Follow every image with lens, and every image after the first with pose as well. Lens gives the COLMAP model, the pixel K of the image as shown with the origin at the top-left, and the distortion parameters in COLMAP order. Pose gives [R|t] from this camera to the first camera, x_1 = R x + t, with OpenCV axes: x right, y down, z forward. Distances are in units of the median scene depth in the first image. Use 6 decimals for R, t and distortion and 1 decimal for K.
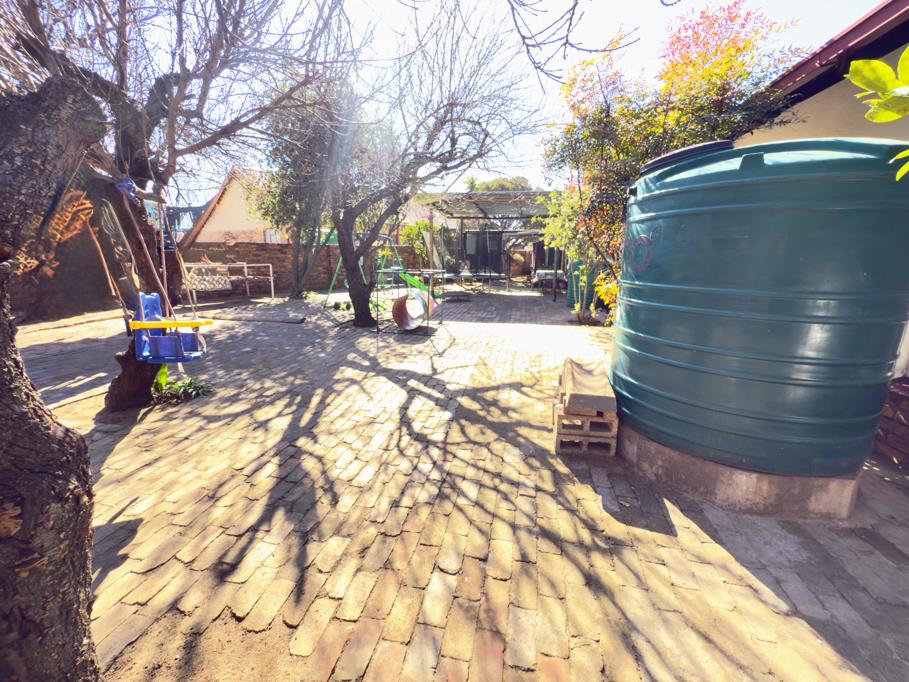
lens RADIAL K [[360.6, 0, 454.5], [0, 360.6, 341.0], [0, 0, 1]] dist [-0.002184, -0.000392]
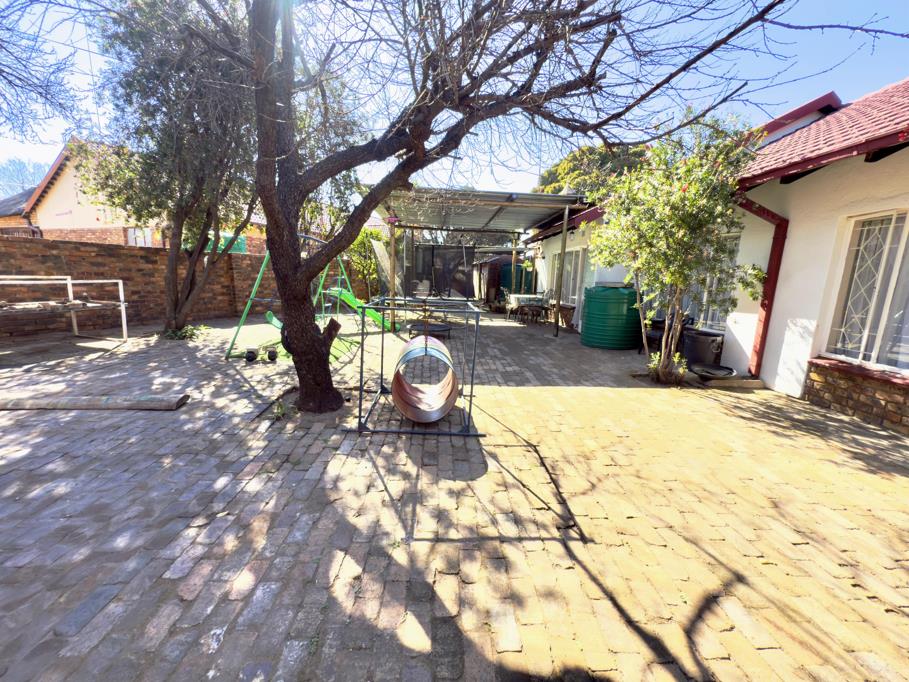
lens RADIAL K [[360.6, 0, 454.5], [0, 360.6, 341.0], [0, 0, 1]] dist [-0.002184, -0.000392]
pose [[0.971817, -0.014102, 0.235316, -0.130063], [0.025301, 0.998683, -0.044642, -0.077323], [-0.234376, 0.049337, 0.970893, 0.322315]]
